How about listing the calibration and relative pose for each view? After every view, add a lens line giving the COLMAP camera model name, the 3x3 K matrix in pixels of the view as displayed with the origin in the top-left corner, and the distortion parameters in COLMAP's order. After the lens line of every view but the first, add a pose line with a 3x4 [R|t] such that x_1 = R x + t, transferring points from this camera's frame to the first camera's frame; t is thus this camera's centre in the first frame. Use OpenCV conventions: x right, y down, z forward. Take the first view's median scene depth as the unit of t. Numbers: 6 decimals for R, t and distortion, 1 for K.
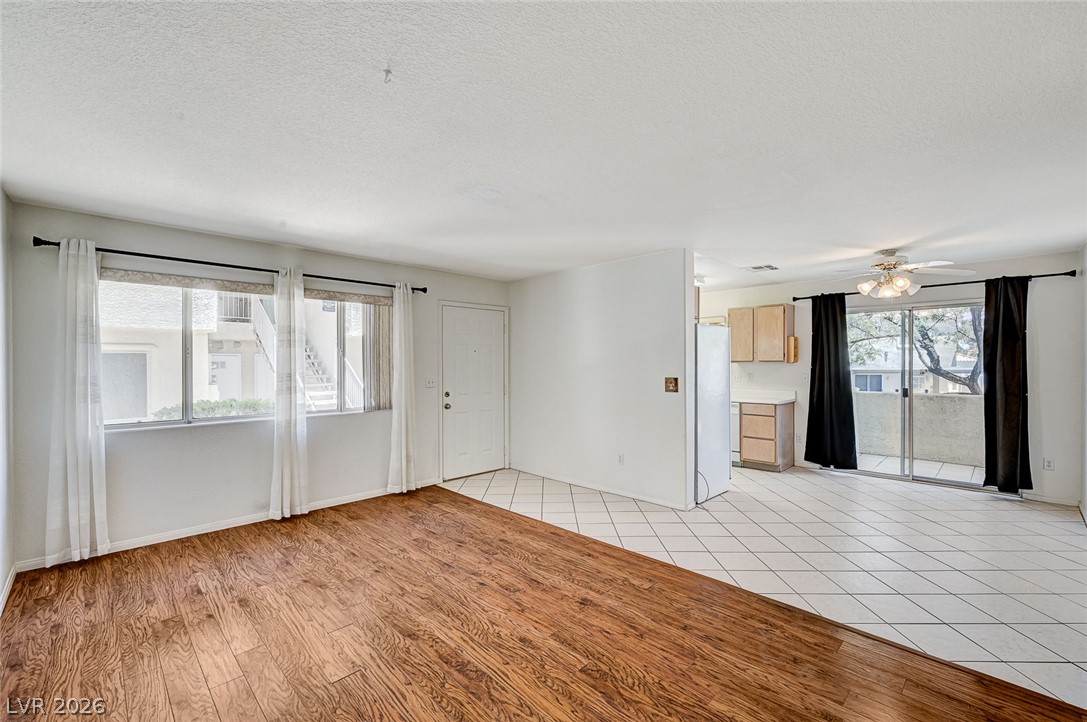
lens RADIAL K [[460.6, 0, 543.9], [0, 460.6, 365.5], [0, 0, 1]] dist [-0.001798, -0.000316]
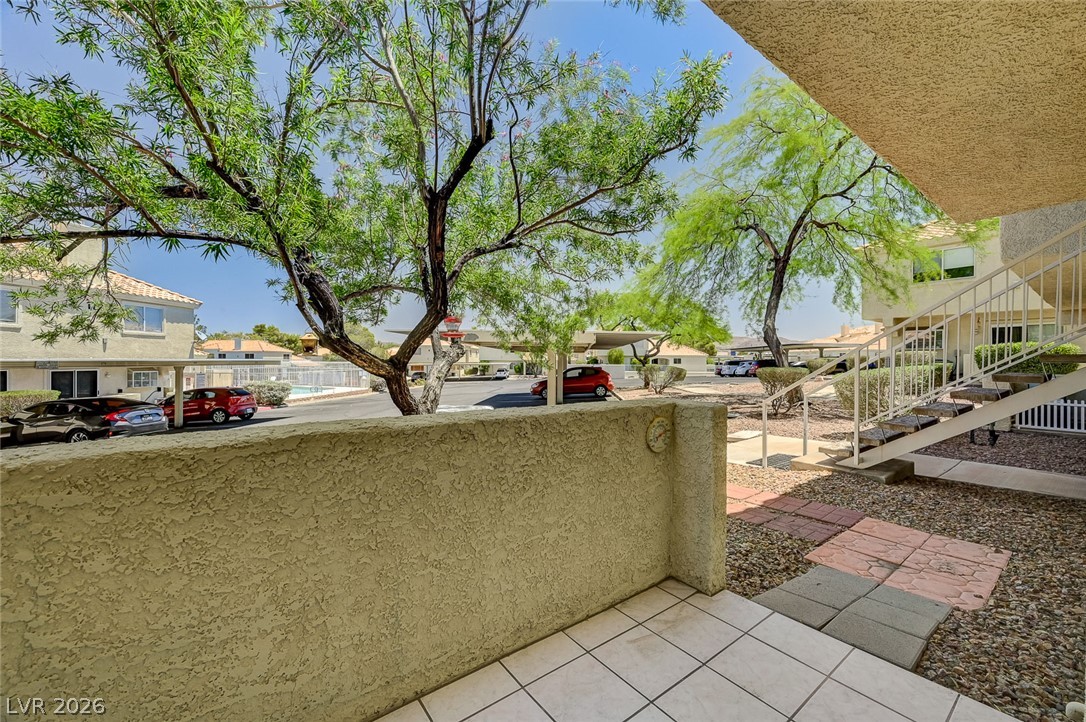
lens RADIAL K [[436.8, 0, 548.6], [0, 436.8, 353.0], [0, 0, 1]] dist [0.000374, 0.000370]
pose [[0.121505, 0.018141, 0.992425, 0.867879], [0.000457, 0.999832, -0.018332, 0.046104], [-0.992591, 0.002681, 0.121476, 1.337362]]
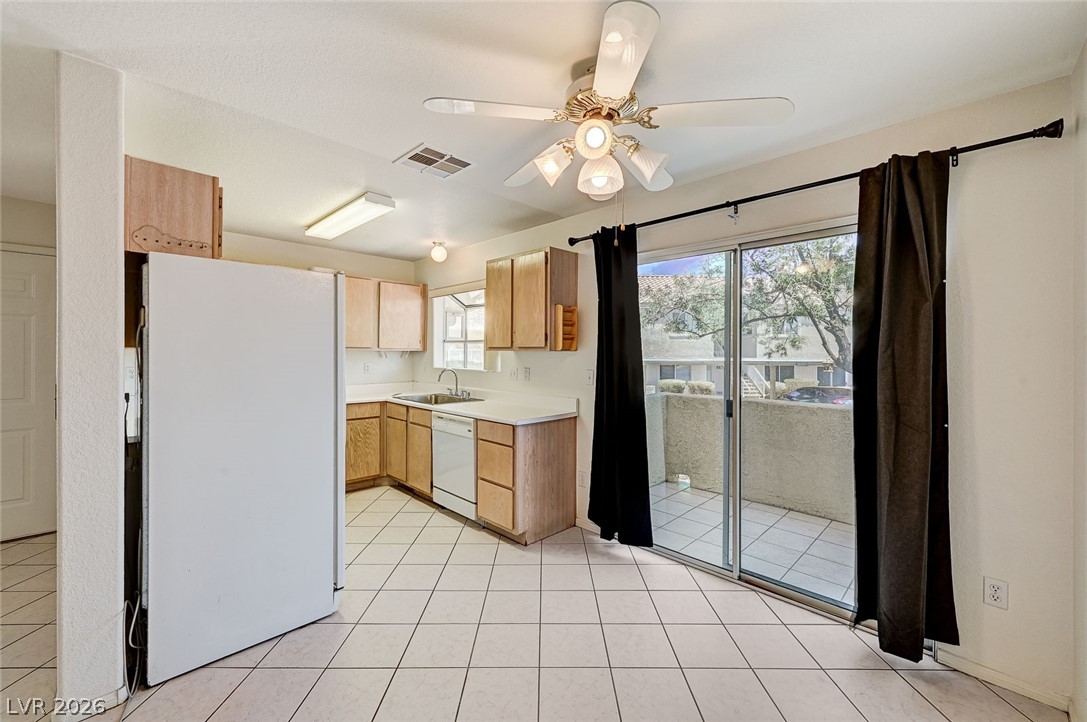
lens RADIAL K [[437.2, 0, 549.2], [0, 437.2, 353.0], [0, 0, 1]] dist [0.000374, 0.000370]
pose [[0.999935, 0.008544, 0.007509, 0.706106], [-0.008532, 0.999962, -0.001671, -0.002406], [-0.007522, 0.001607, 0.999970, 0.618482]]
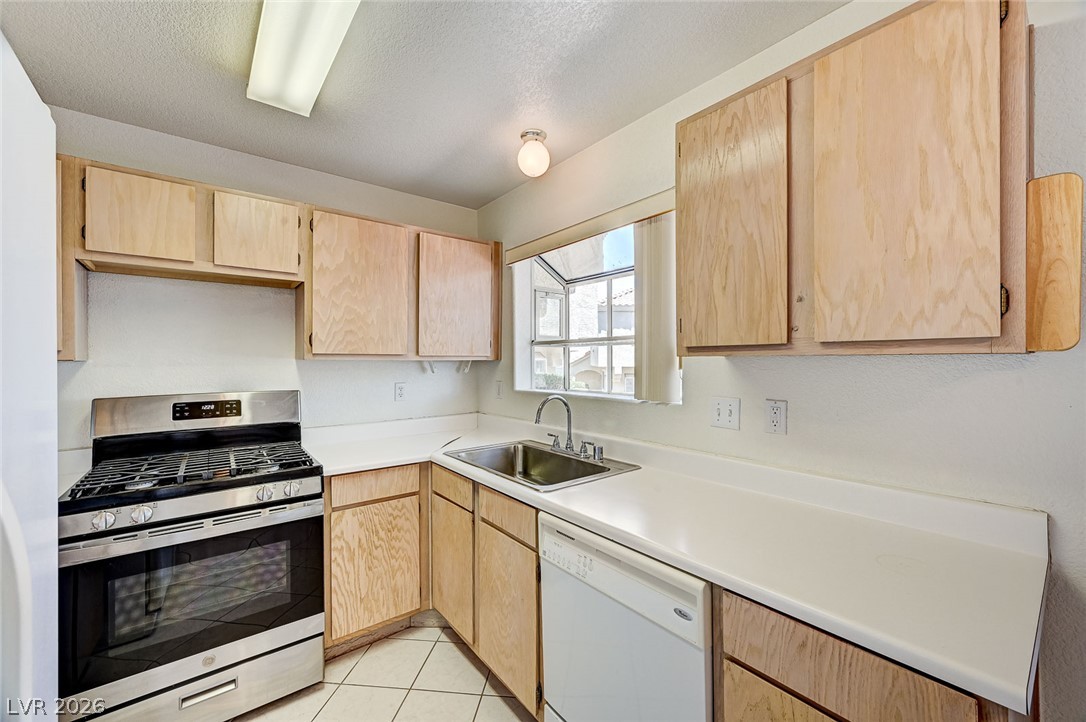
lens RADIAL K [[430.3, 0, 546.7], [0, 430.3, 359.6], [0, 0, 1]] dist [-0.000133, 0.000156]
pose [[0.994611, -0.002995, -0.103631, 0.524621], [0.002212, 0.999968, -0.007670, -0.002699], [0.103650, 0.007400, 0.994586, 1.145124]]
